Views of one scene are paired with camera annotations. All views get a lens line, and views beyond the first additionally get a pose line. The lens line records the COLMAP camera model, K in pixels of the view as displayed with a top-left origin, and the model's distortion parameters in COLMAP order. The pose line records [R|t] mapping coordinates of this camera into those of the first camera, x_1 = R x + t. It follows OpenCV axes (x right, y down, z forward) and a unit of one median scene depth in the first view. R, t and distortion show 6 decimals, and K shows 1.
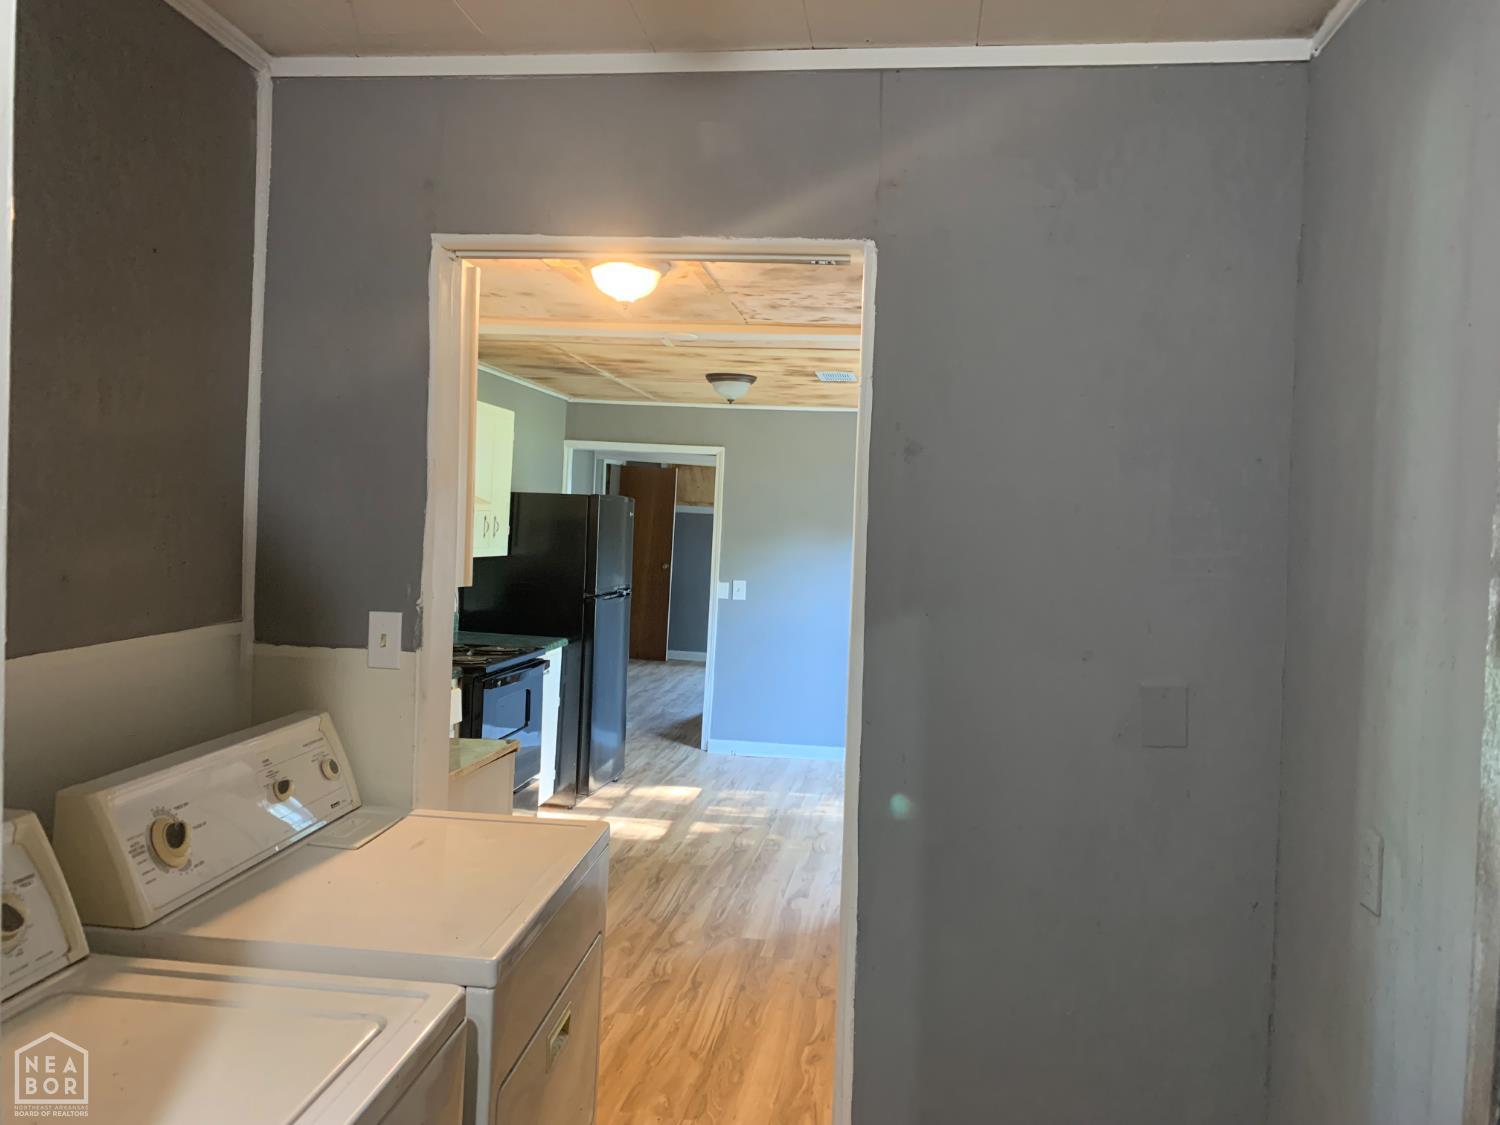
lens RADIAL K [[1157.9, 0, 758.6], [0, 1157.9, 561.6], [0, 0, 1]] dist [0.026154, -0.029505]
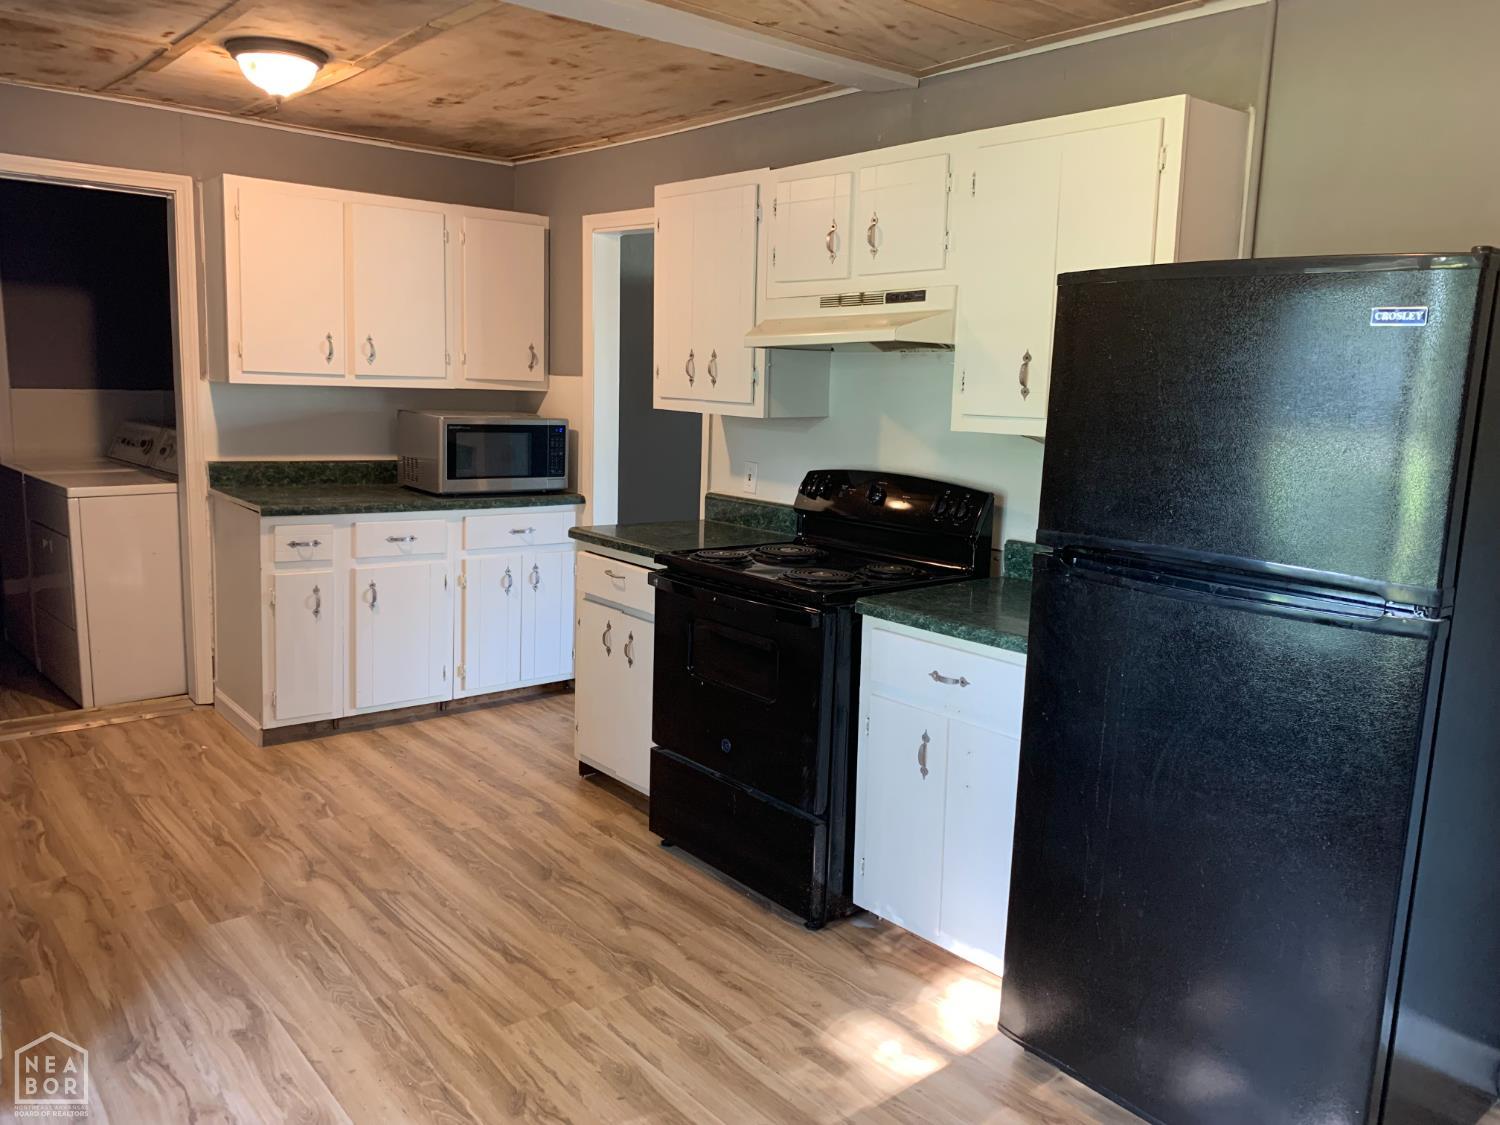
lens RADIAL K [[1157.9, 0, 745.8], [0, 1157.9, 575.7], [0, 0, 1]] dist [0.026154, -0.029505]
pose [[-0.673405, 0.065368, -0.736378, 0.233664], [-0.082192, 0.983288, 0.162449, -0.017903], [0.734691, 0.169918, -0.656778, 1.329127]]
